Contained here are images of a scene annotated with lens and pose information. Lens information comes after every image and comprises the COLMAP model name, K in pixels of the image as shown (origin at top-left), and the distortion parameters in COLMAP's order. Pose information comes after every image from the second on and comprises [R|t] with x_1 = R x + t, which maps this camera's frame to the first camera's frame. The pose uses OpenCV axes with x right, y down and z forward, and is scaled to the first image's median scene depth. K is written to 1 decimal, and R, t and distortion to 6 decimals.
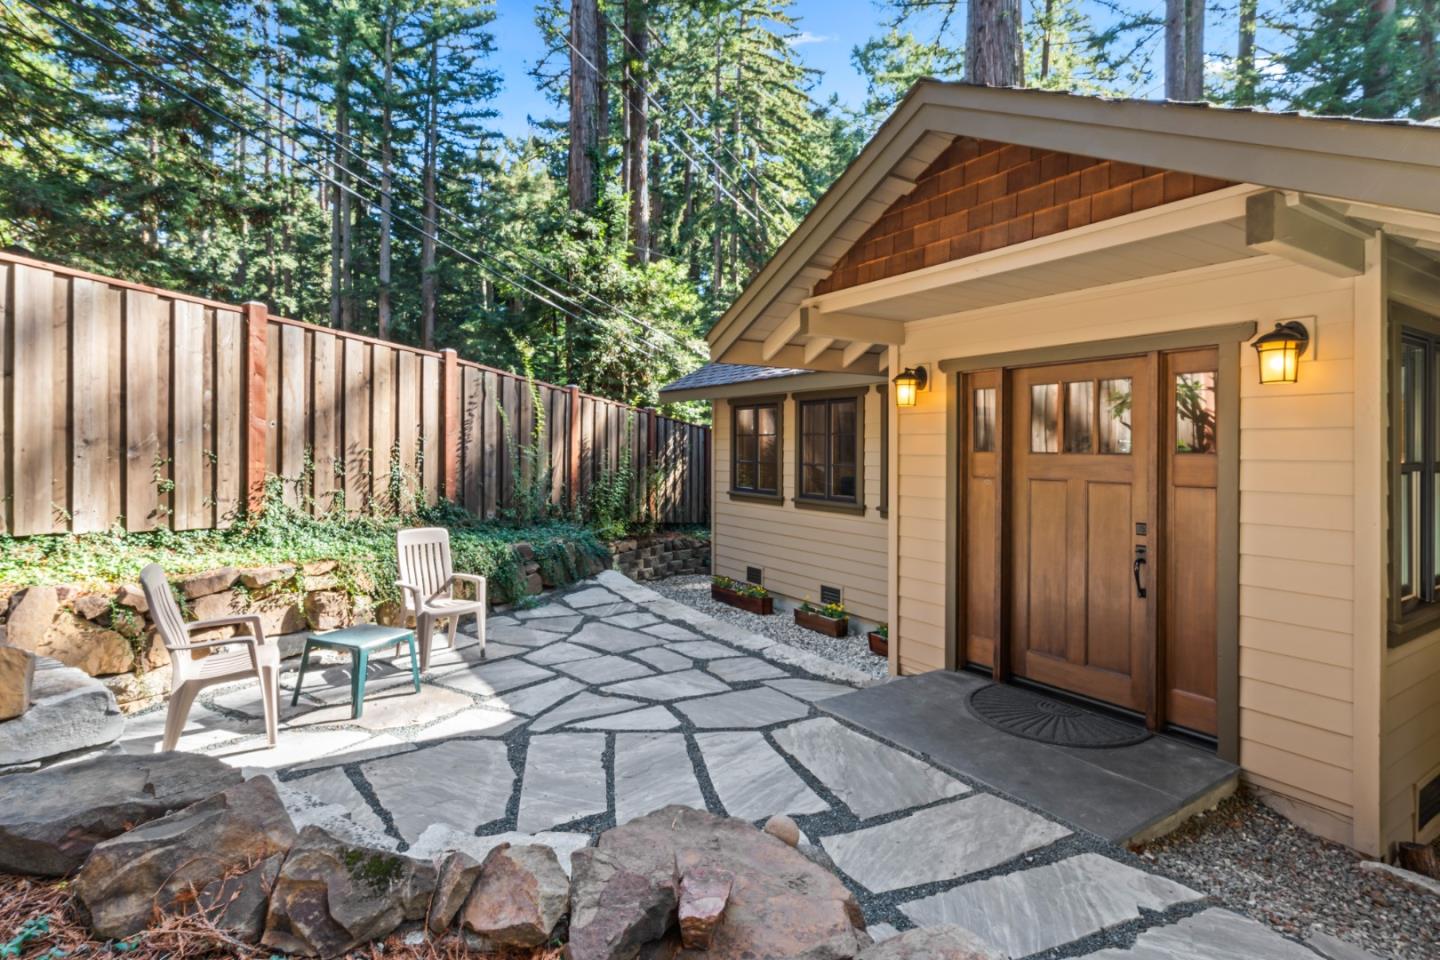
lens RADIAL K [[684.6, 0, 734.9], [0, 684.6, 461.5], [0, 0, 1]] dist [-0.008209, 0.003981]
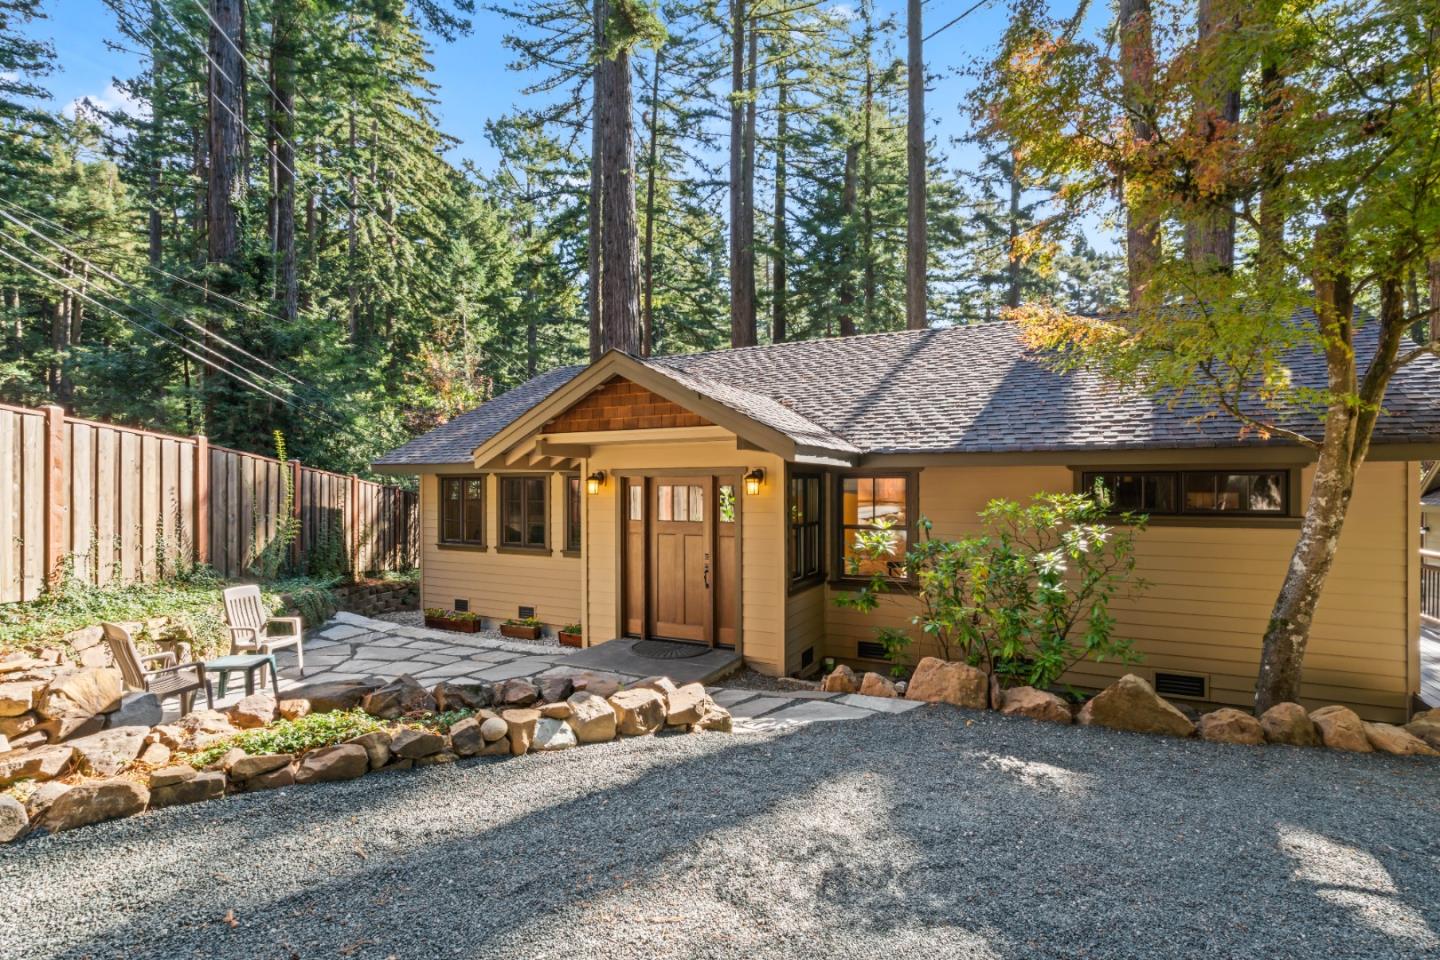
lens RADIAL K [[653.3, 0, 726.9], [0, 653.3, 486.8], [0, 0, 1]] dist [0.002977, 0.000584]
pose [[0.856348, -0.003417, 0.516389, -0.263823], [0.011745, 0.999848, -0.012862, -0.059884], [-0.516266, 0.017080, 0.856258, -0.510220]]
